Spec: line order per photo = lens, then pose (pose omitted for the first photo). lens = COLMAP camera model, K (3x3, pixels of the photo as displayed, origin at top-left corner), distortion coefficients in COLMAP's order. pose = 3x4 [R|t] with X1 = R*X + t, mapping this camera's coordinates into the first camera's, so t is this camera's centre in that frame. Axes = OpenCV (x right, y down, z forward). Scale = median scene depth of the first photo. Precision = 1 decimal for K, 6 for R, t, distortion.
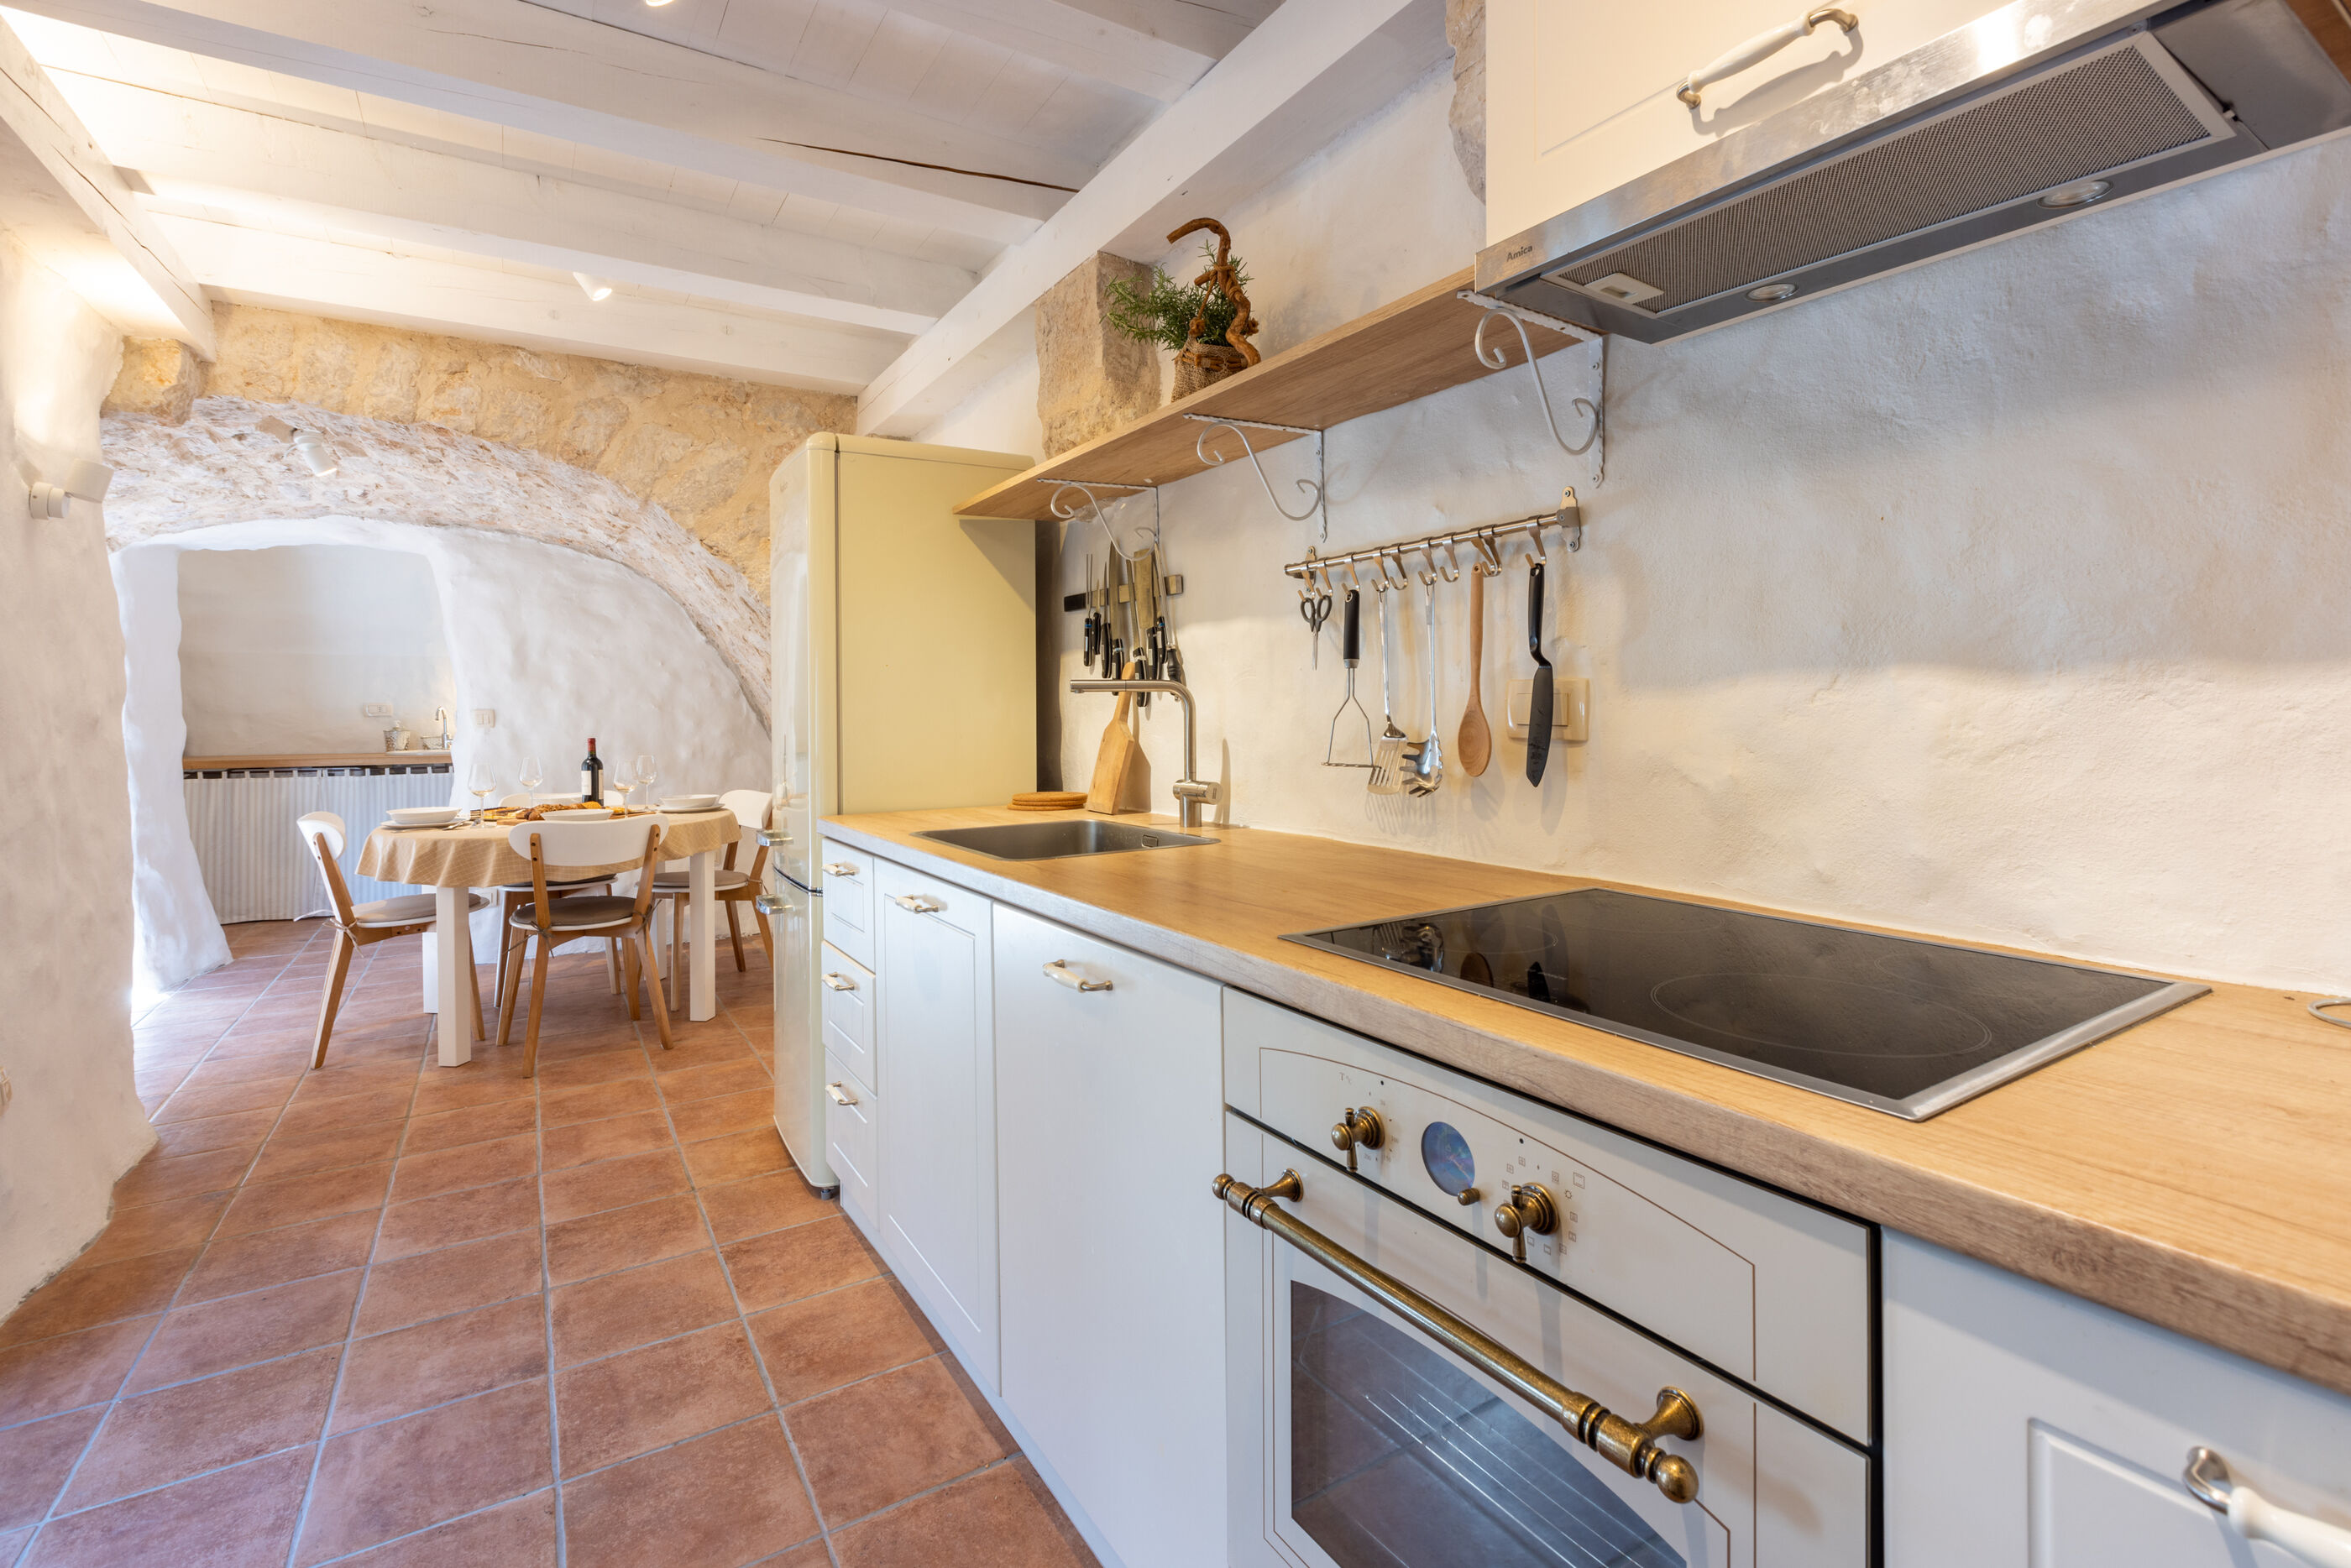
lens RADIAL K [[1056.1, 0, 1156.8], [0, 1056.1, 716.9], [0, 0, 1]] dist [-0.002073, 0.000704]
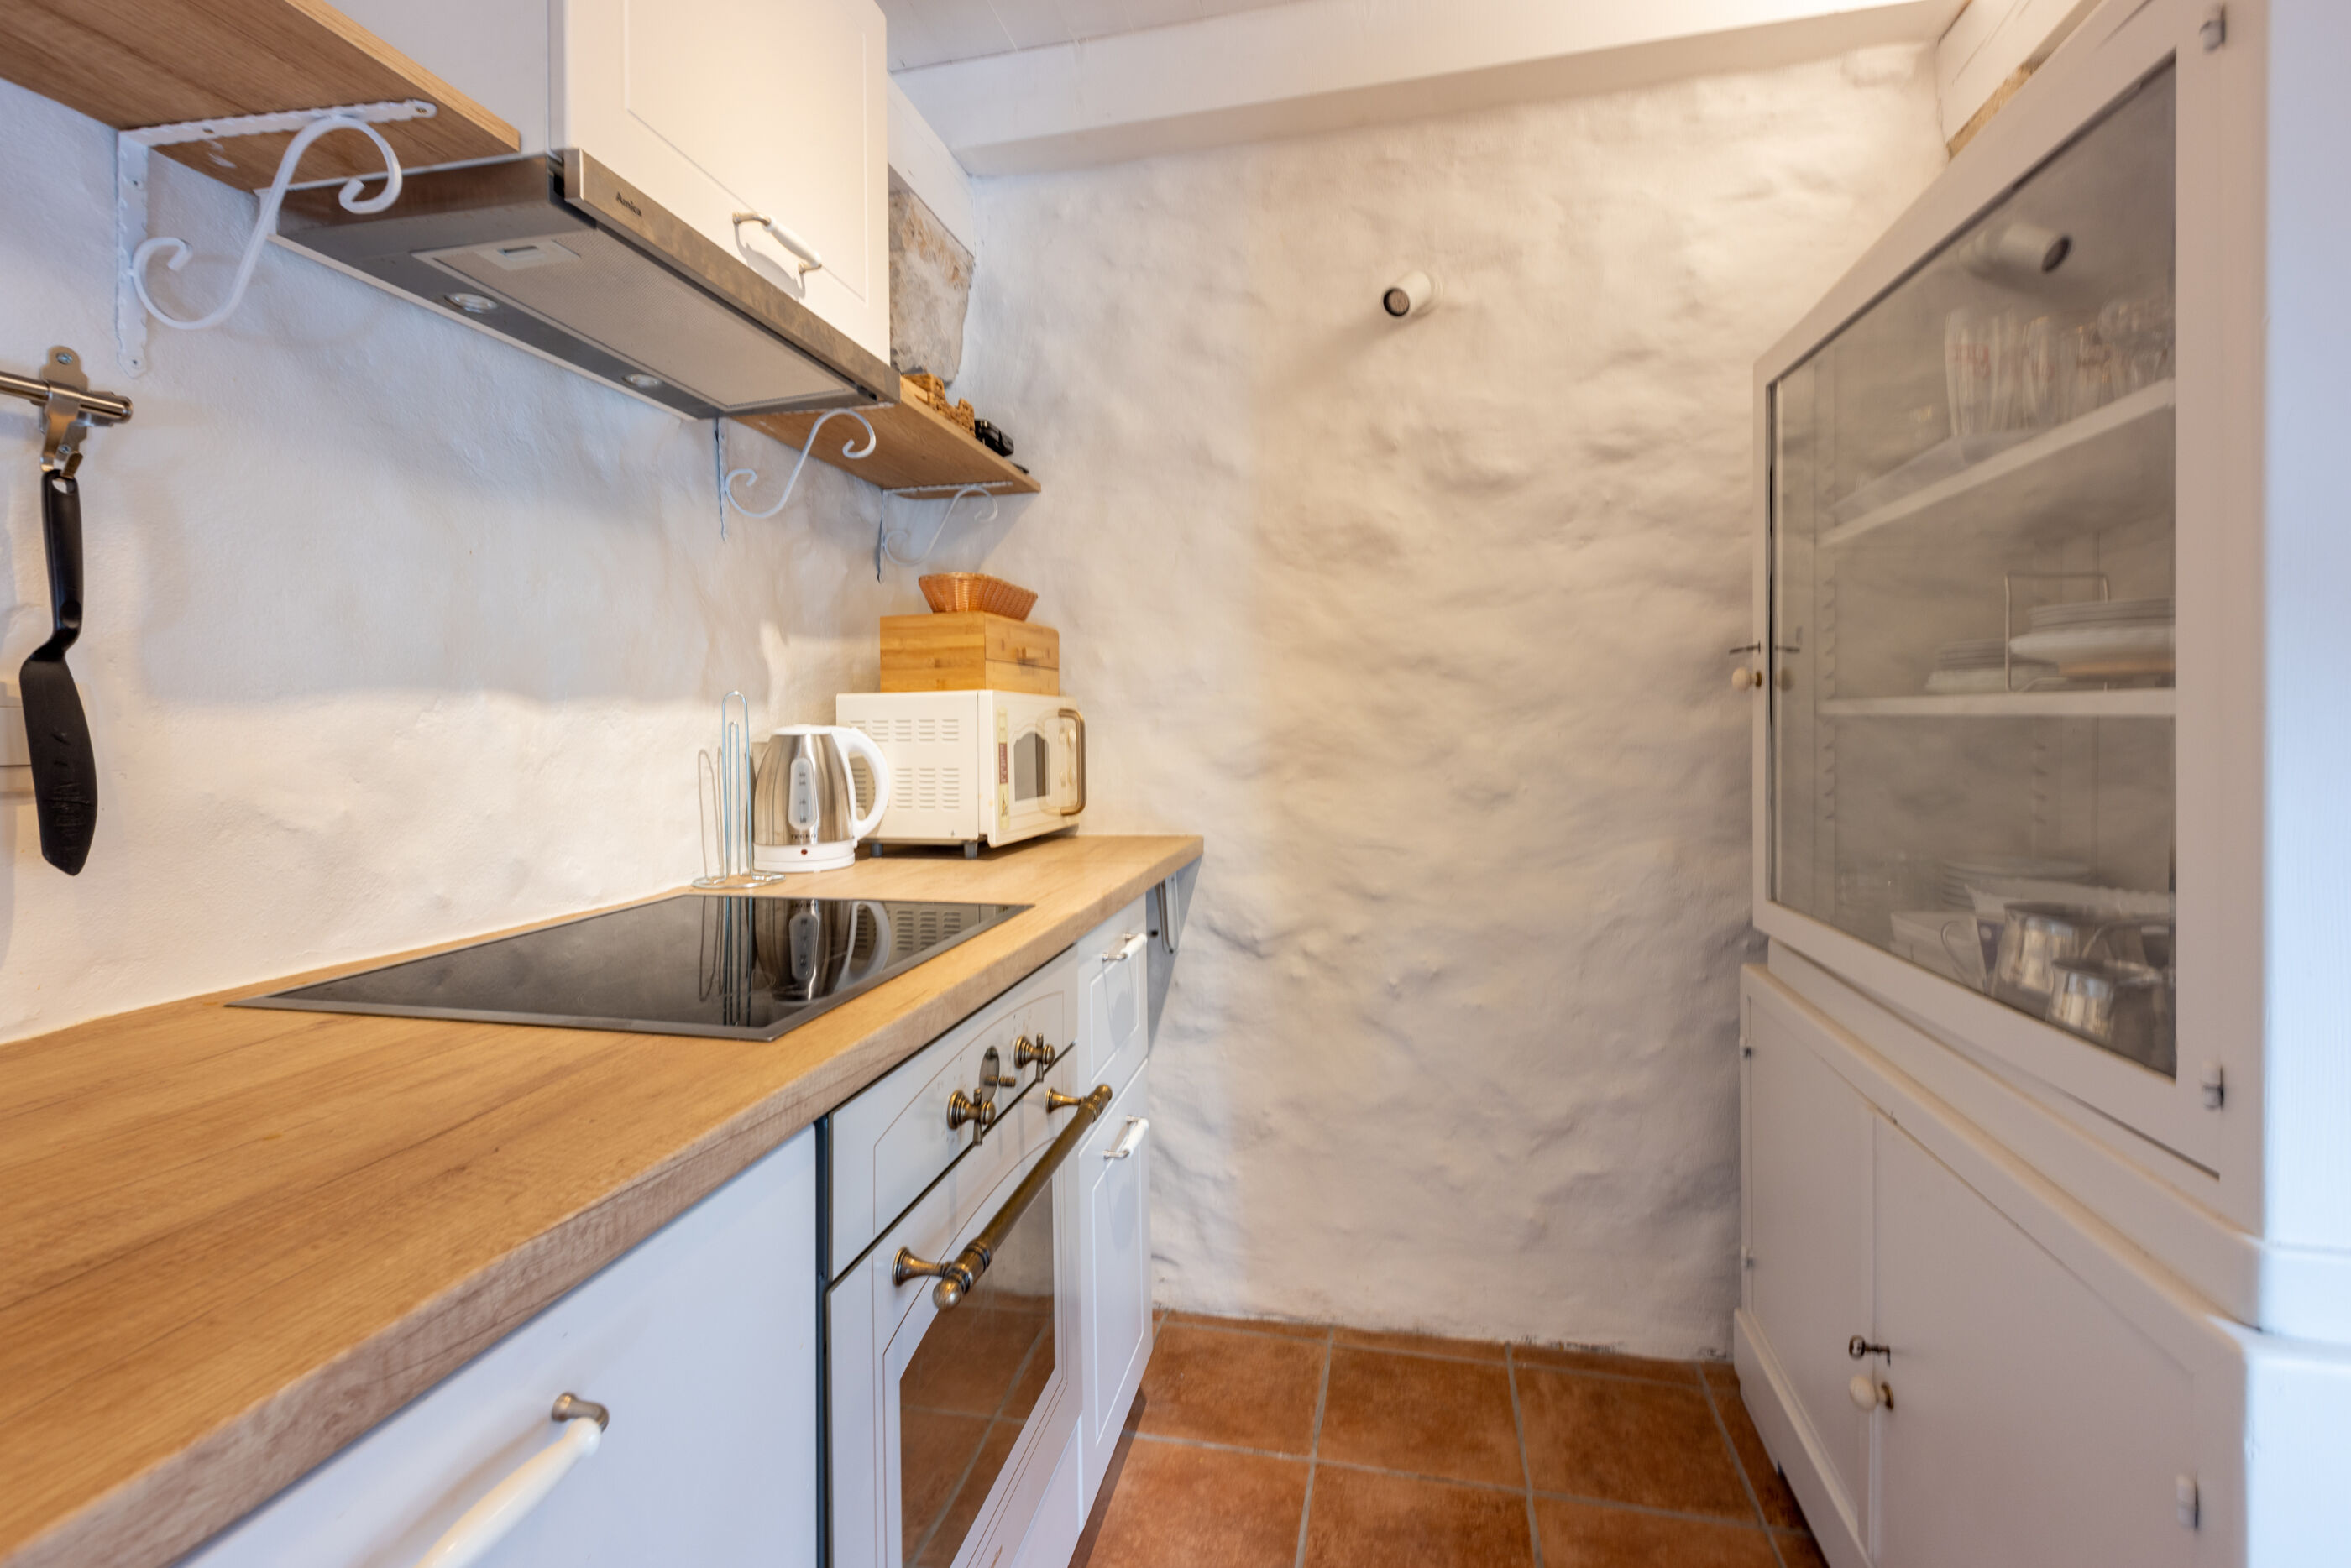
lens RADIAL K [[1056.1, 0, 1169.4], [0, 1056.1, 721.9], [0, 0, 1]] dist [-0.002073, 0.000704]
pose [[-0.715353, 0.011084, 0.698675, -0.413944], [0.017838, 0.999838, 0.002402, -0.004578], [-0.698535, 0.014182, -0.715435, 0.937871]]
